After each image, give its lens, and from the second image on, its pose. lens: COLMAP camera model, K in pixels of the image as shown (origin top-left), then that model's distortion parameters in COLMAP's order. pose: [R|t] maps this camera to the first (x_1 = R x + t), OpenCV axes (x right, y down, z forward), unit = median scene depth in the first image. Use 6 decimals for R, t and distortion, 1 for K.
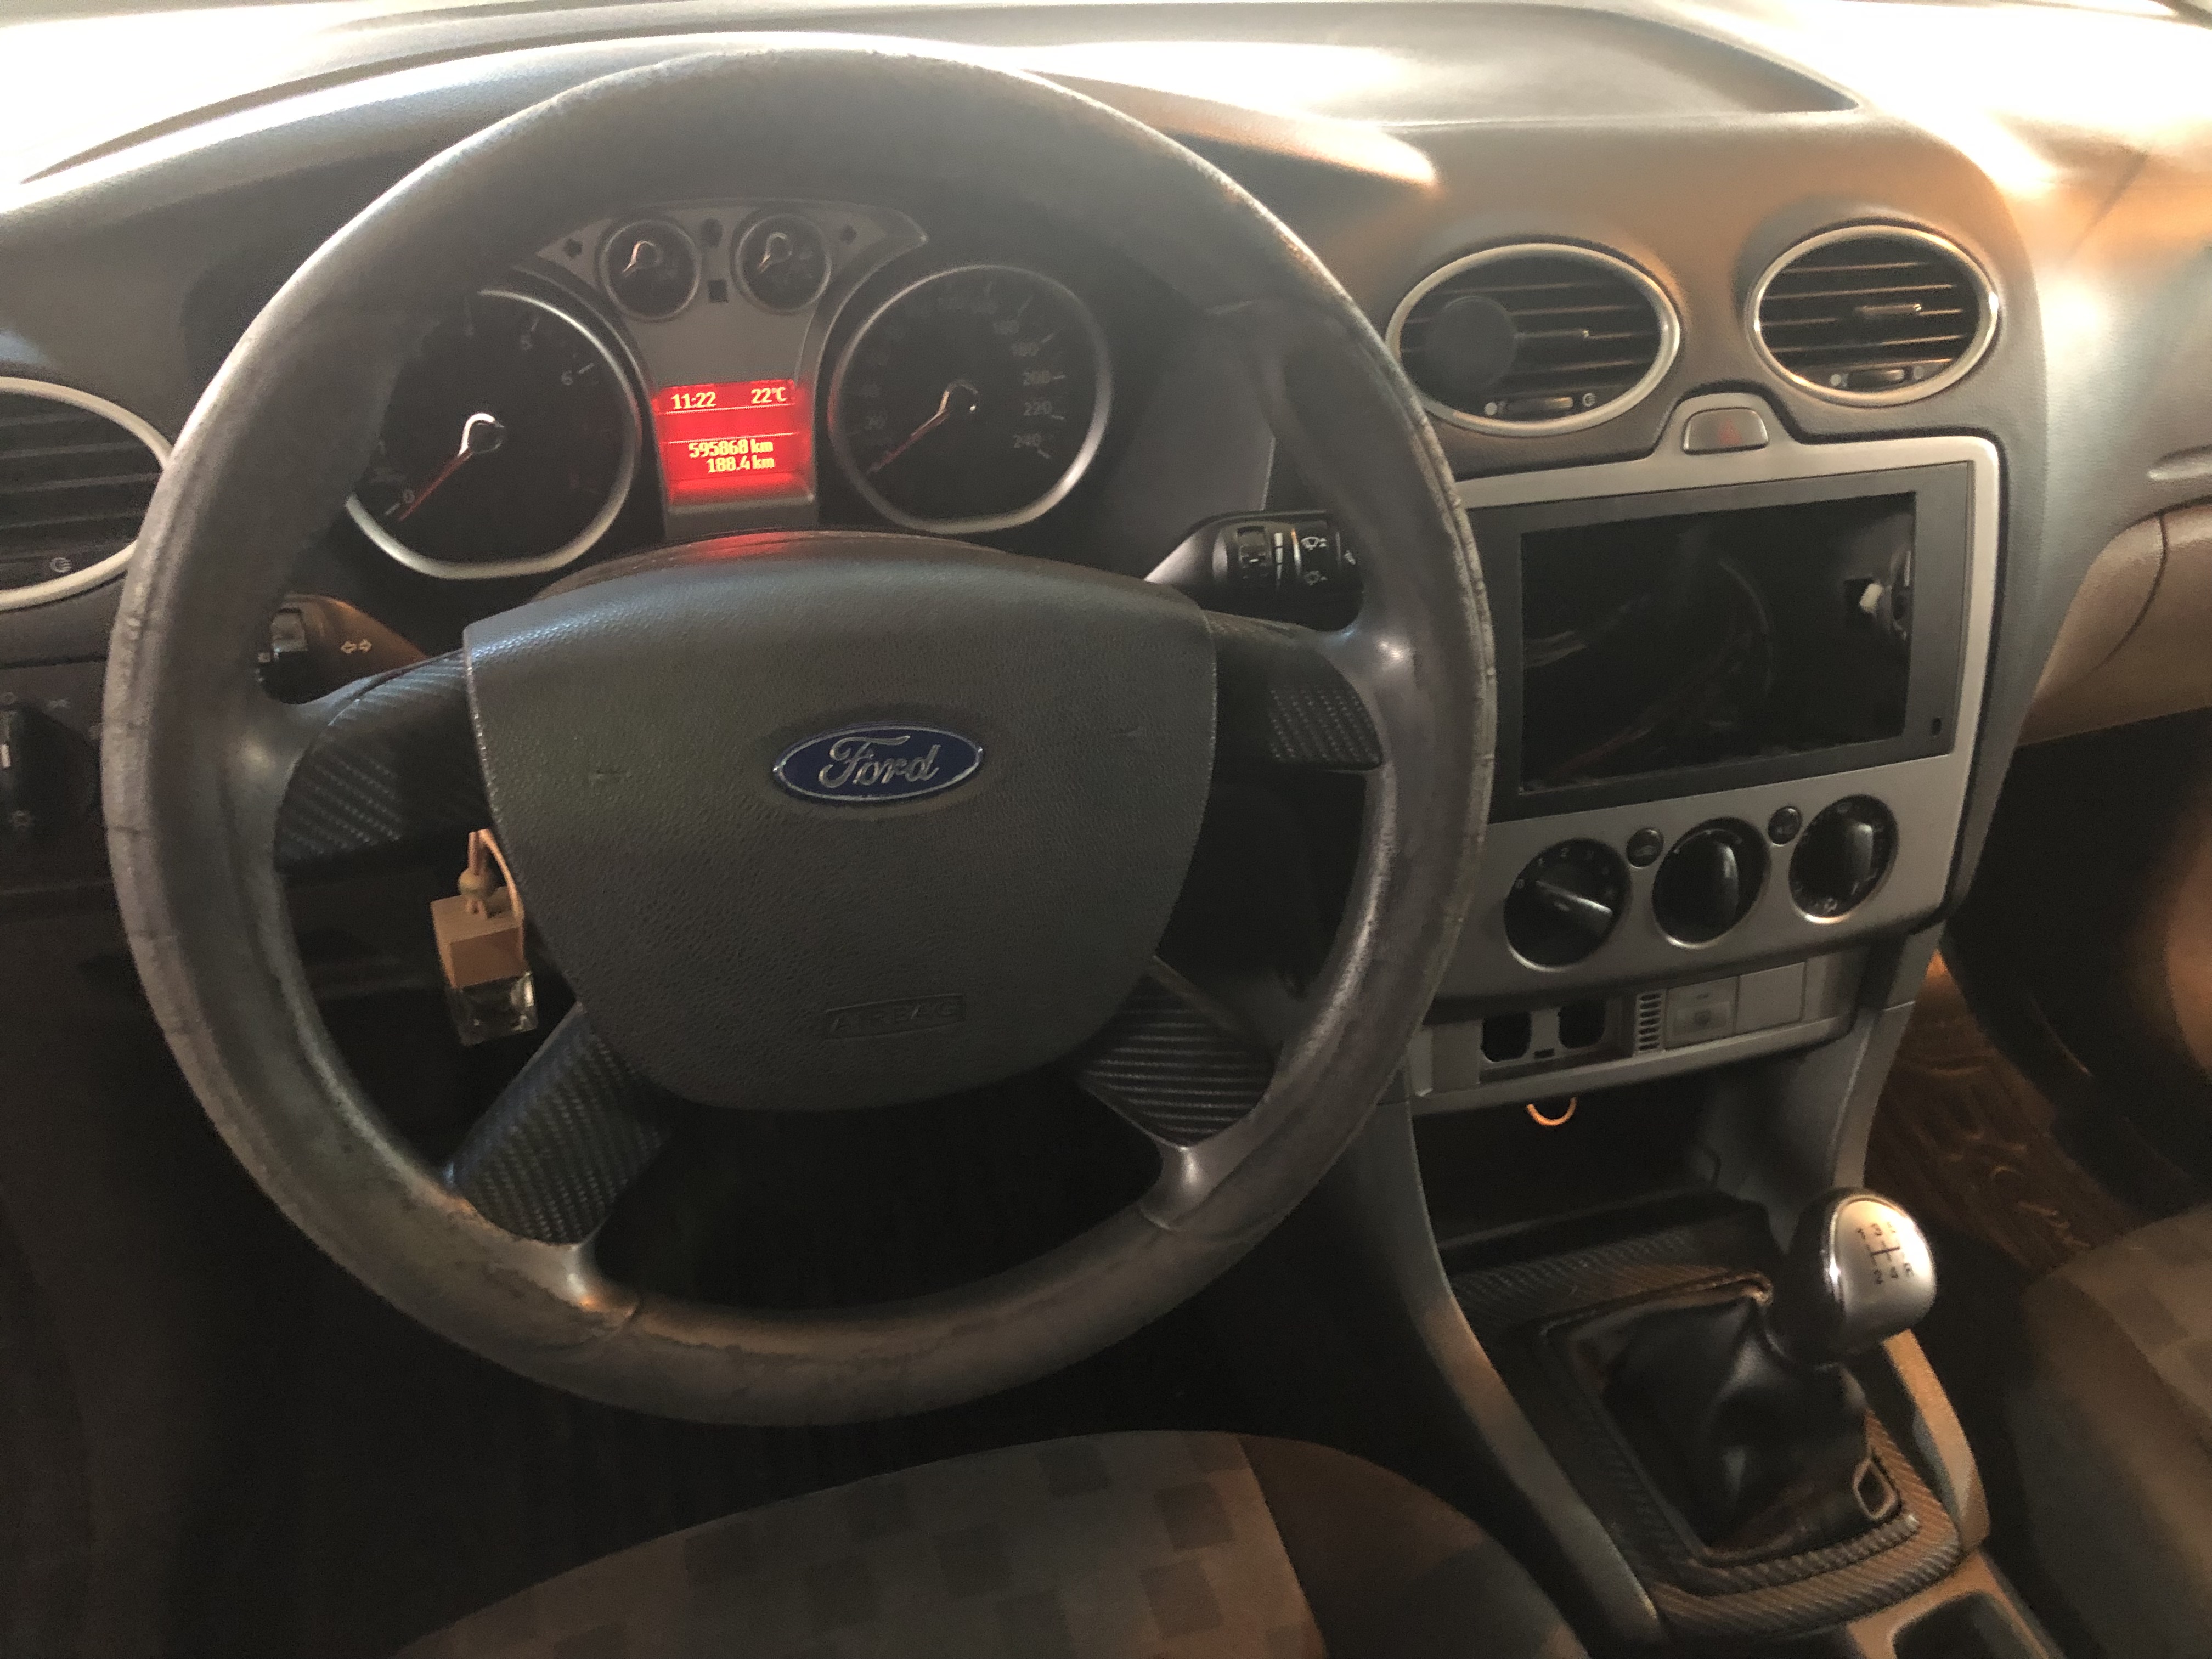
lens RADIAL K [[1833.4, 0, 1094.4], [0, 1833.4, 837.7], [0, 0, 1]] dist [0.007702, 0.029408]
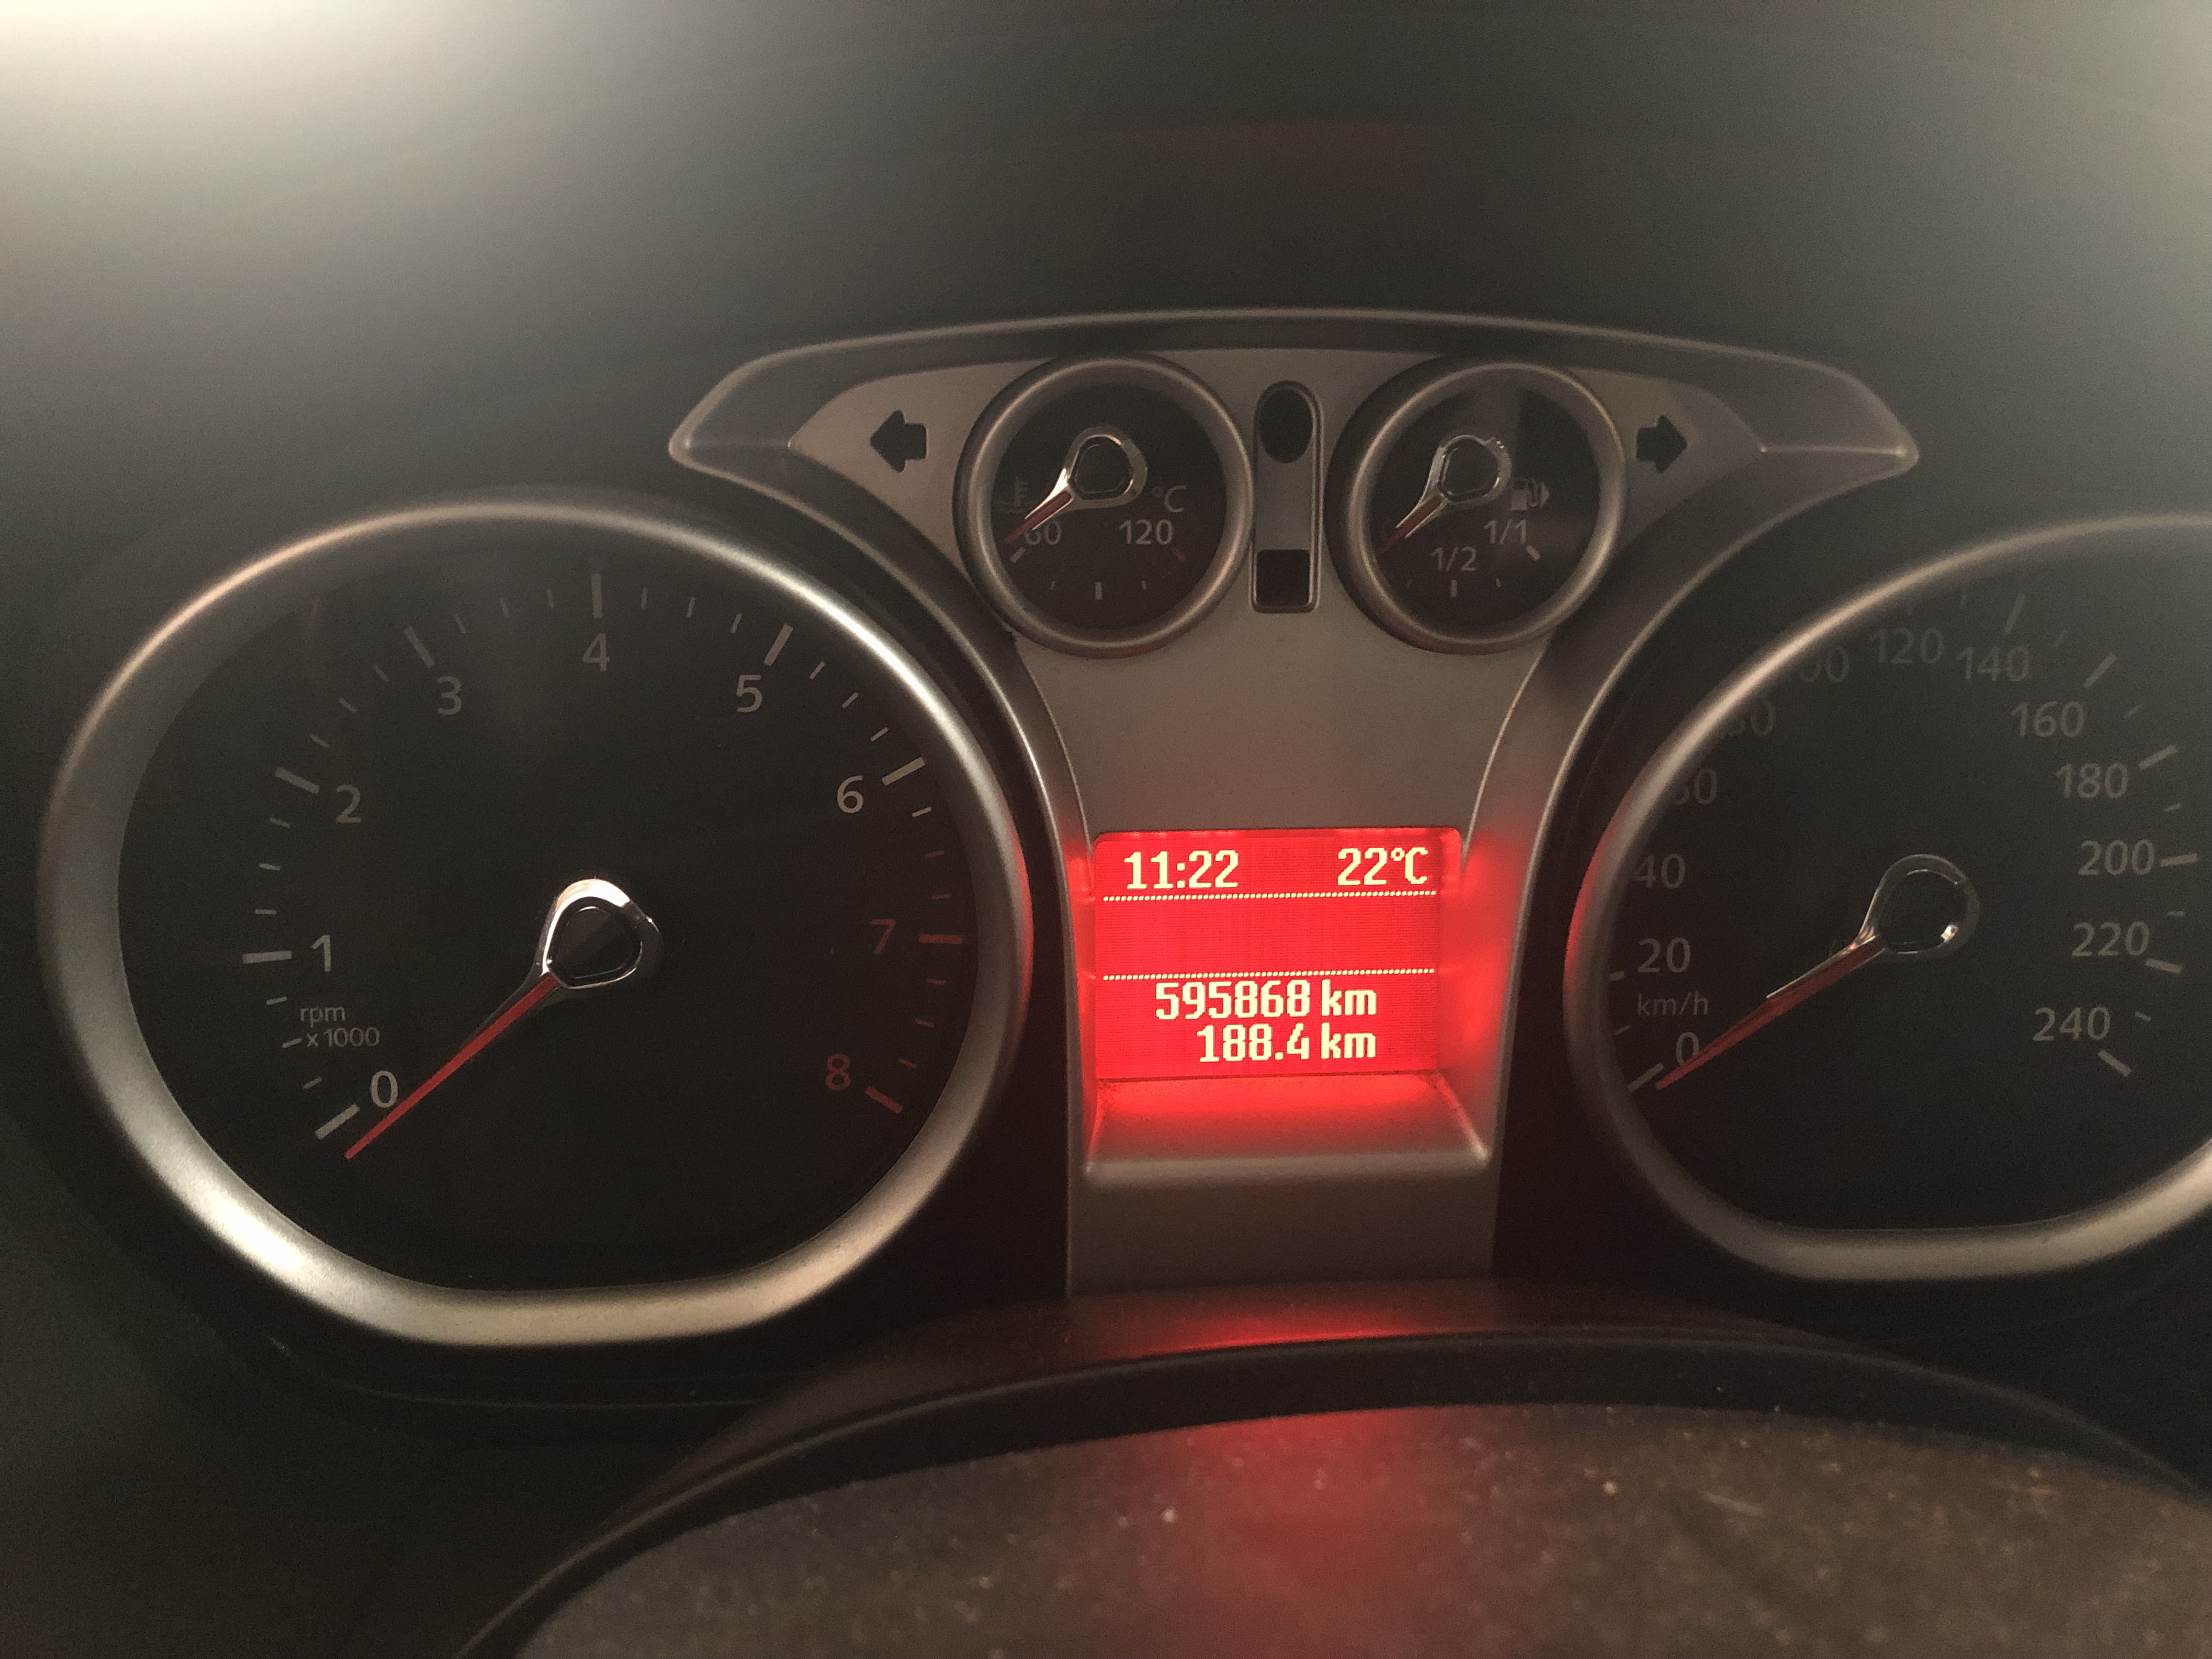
lens RADIAL K [[1833.4, 0, 1106.4], [0, 1833.4, 827.2], [0, 0, 1]] dist [0.007702, 0.029408]
pose [[0.977796, 0.055341, -0.202117, -0.158797], [-0.100215, 0.970547, -0.219077, -0.164359], [0.184041, 0.234468, 0.954544, 0.643675]]
